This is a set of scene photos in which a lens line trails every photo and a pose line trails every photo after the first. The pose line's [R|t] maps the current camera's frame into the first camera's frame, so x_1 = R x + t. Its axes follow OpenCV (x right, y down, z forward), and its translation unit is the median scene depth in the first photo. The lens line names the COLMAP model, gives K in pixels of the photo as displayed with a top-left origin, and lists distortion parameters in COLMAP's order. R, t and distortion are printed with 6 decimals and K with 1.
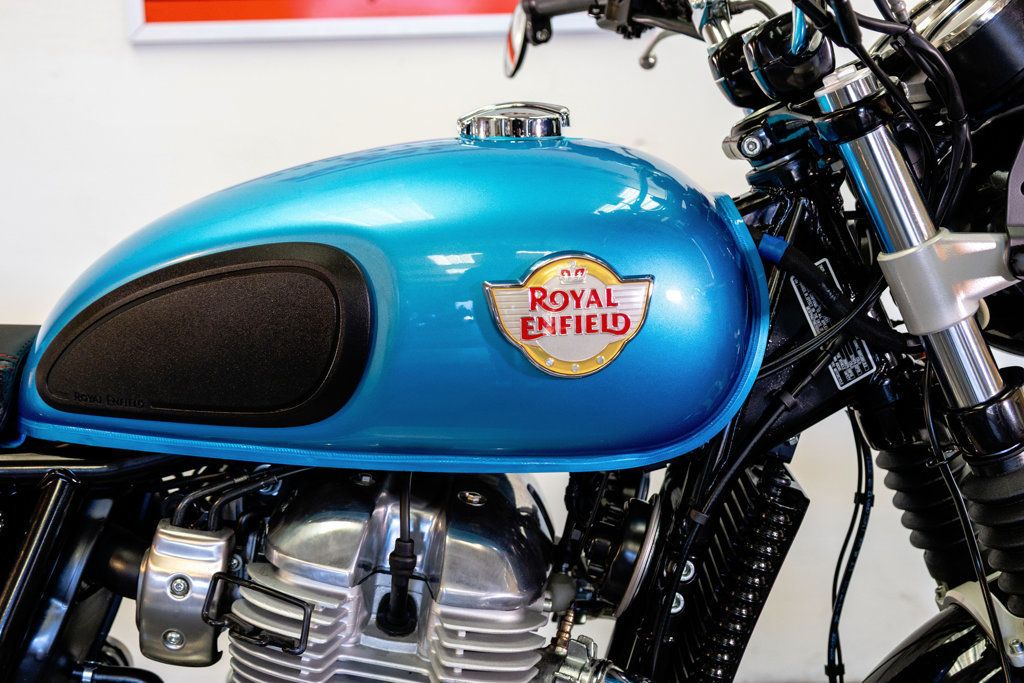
lens RADIAL K [[1470.2, 0, 508.5], [0, 1470.2, 343.3], [0, 0, 1]] dist [0.011367, 0.014852]
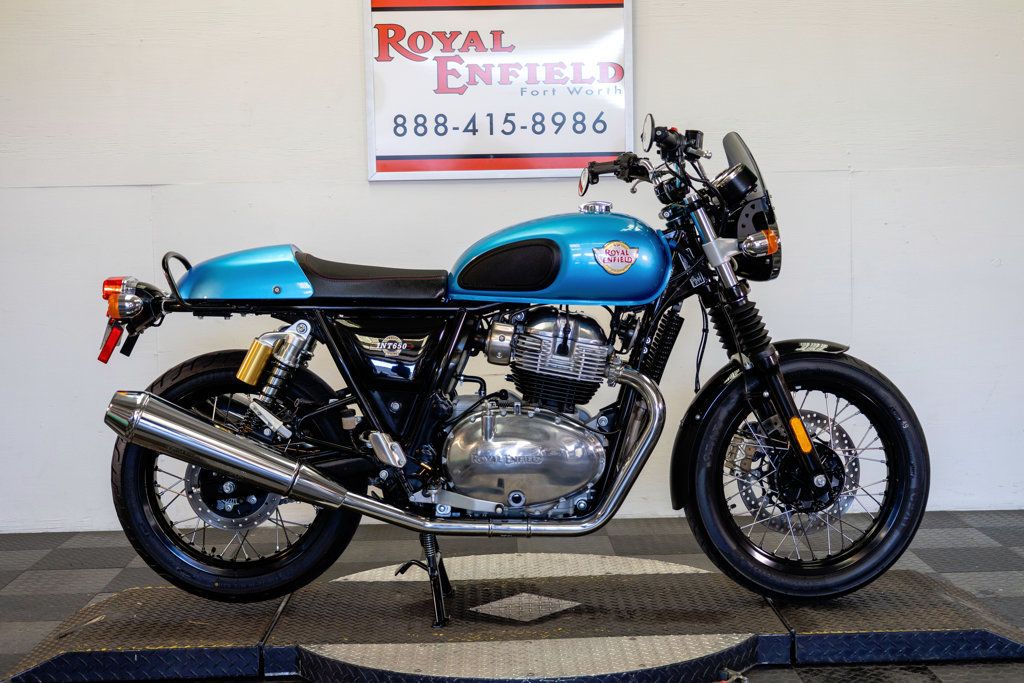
lens RADIAL K [[1470.2, 0, 508.5], [0, 1470.2, 343.3], [0, 0, 1]] dist [0.011367, 0.014852]
pose [[0.999661, 0.004393, 0.025659, -0.284148], [-0.002112, 0.996095, -0.088268, 0.460869], [-0.025946, 0.088184, 0.995766, -2.336430]]
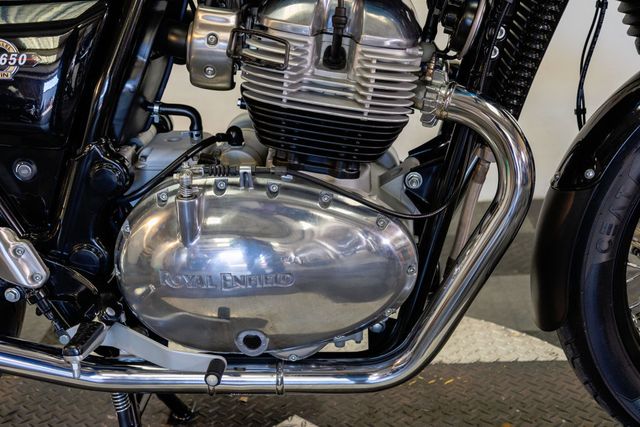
lens RADIAL K [[919.4, 0, 320.0], [0, 919.4, 213.5], [0, 0, 1]] dist [0.030388, -0.057359]
pose [[0.999473, -0.016337, -0.028066, -0.064758], [0.020639, 0.986805, 0.160593, 0.187929], [0.025072, -0.161087, 0.986622, -0.109159]]
